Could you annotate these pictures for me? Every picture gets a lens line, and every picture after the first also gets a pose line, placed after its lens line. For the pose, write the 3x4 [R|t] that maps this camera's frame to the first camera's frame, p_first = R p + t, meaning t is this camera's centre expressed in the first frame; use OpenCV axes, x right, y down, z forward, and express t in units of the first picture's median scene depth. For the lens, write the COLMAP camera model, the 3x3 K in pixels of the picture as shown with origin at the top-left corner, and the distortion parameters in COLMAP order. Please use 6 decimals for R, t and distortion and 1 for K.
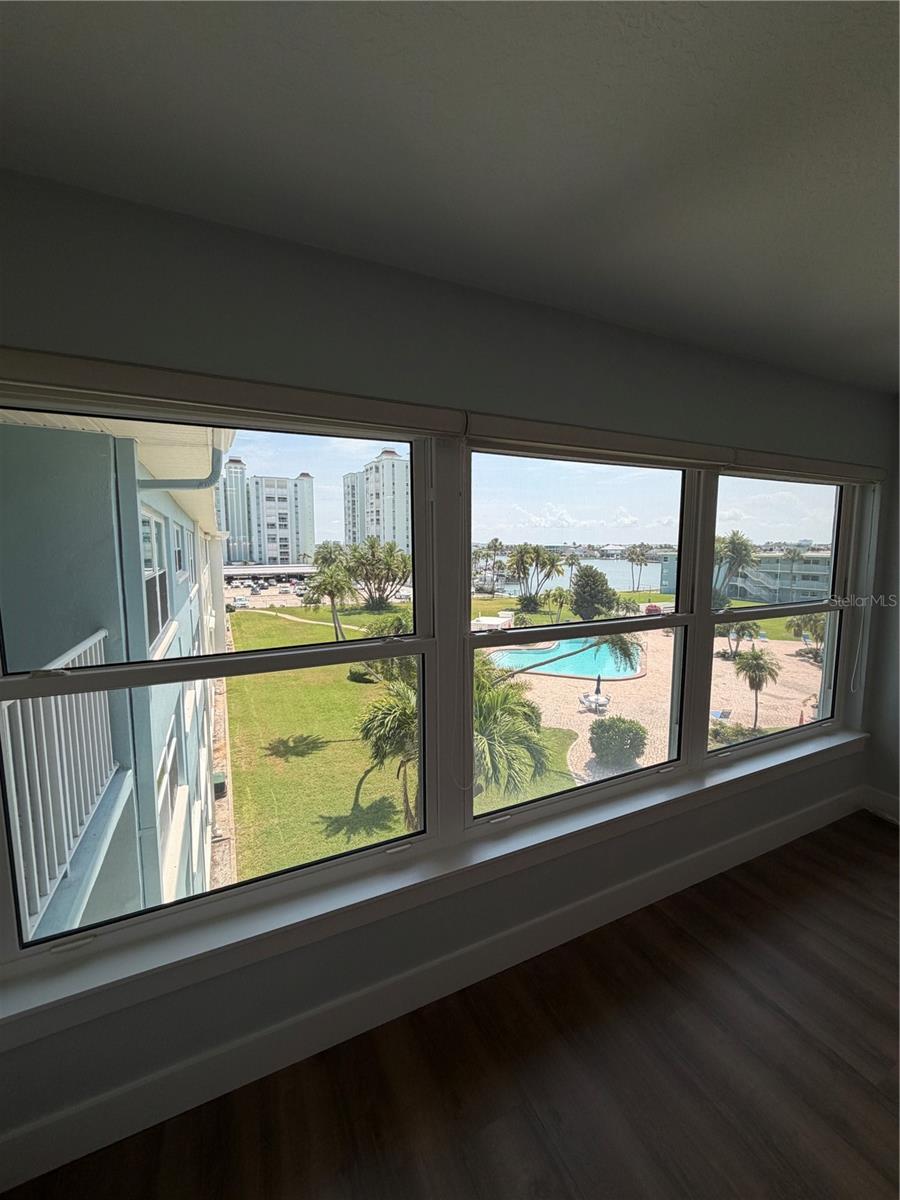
lens RADIAL K [[482.5, 0, 444.2], [0, 482.5, 592.2], [0, 0, 1]] dist [0.002962, 0.000147]
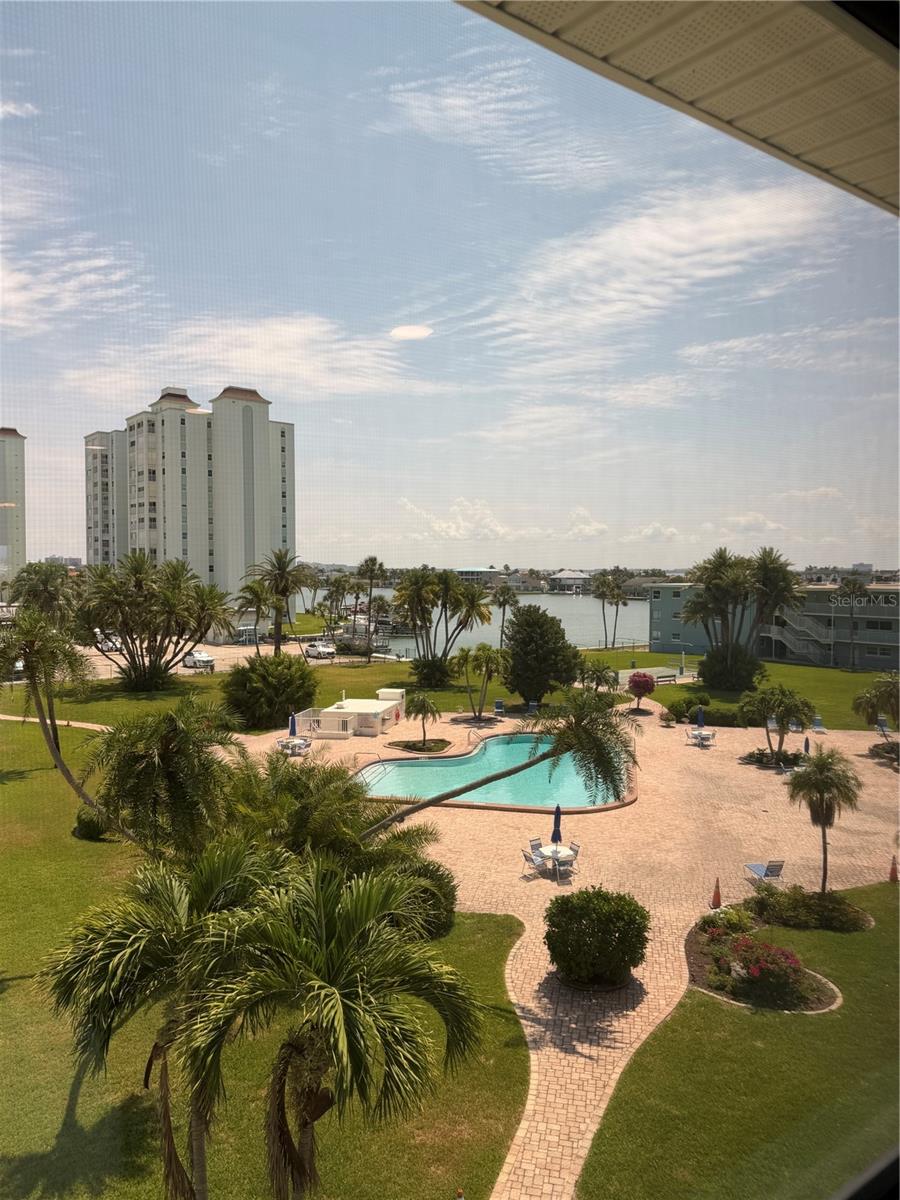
lens RADIAL K [[844.7, 0, 450.4], [0, 844.7, 609.9], [0, 0, 1]] dist [0.053181, -0.005916]
pose [[0.980807, -0.001989, 0.194970, 0.007060], [0.011460, 0.998807, -0.047461, -0.003742], [-0.194643, 0.048784, 0.979660, 0.036365]]
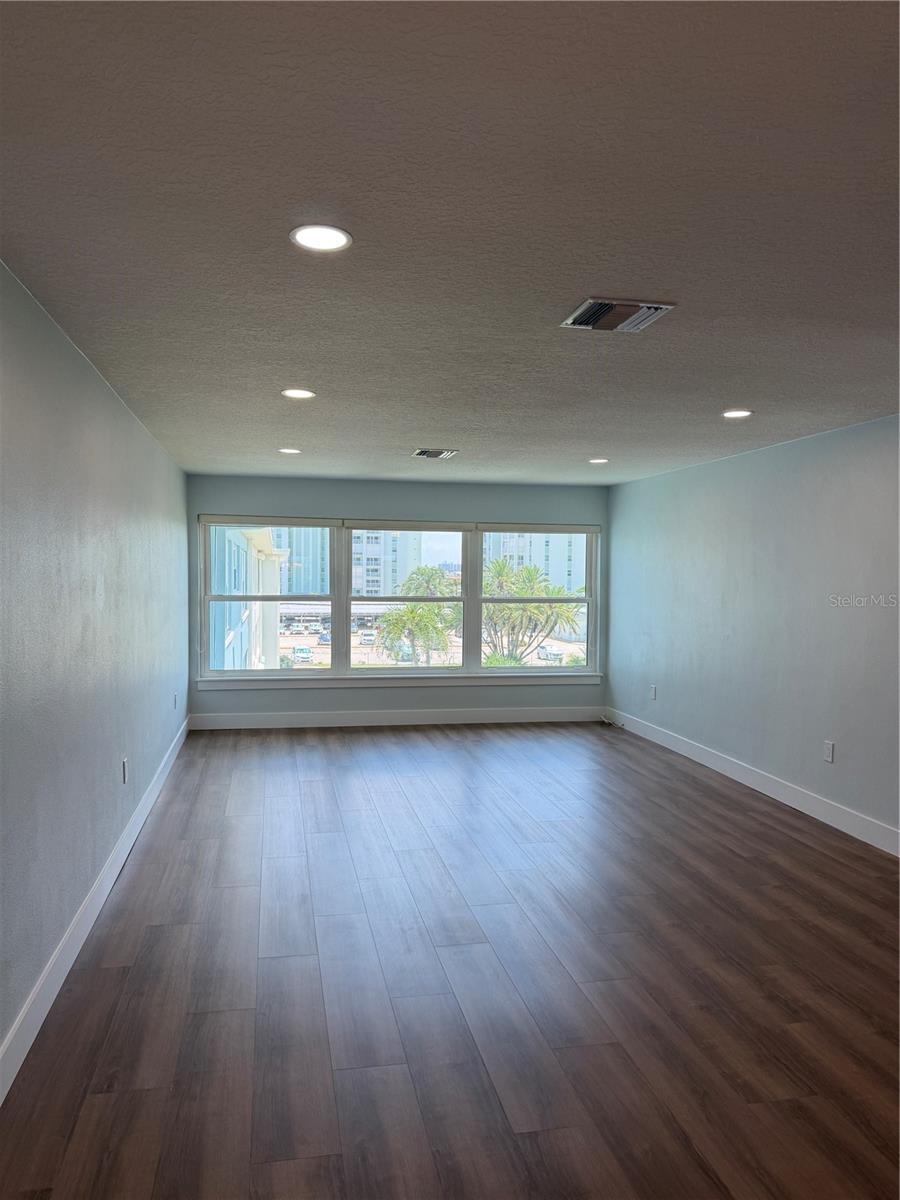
lens RADIAL K [[844.7, 0, 449.1], [0, 844.7, 599.3], [0, 0, 1]] dist [0.053181, -0.005916]
pose [[0.972702, 0.022757, -0.230939, 0.061866], [-0.037820, 0.997420, -0.061011, 0.013934], [0.228955, 0.068079, 0.971053, -0.128643]]
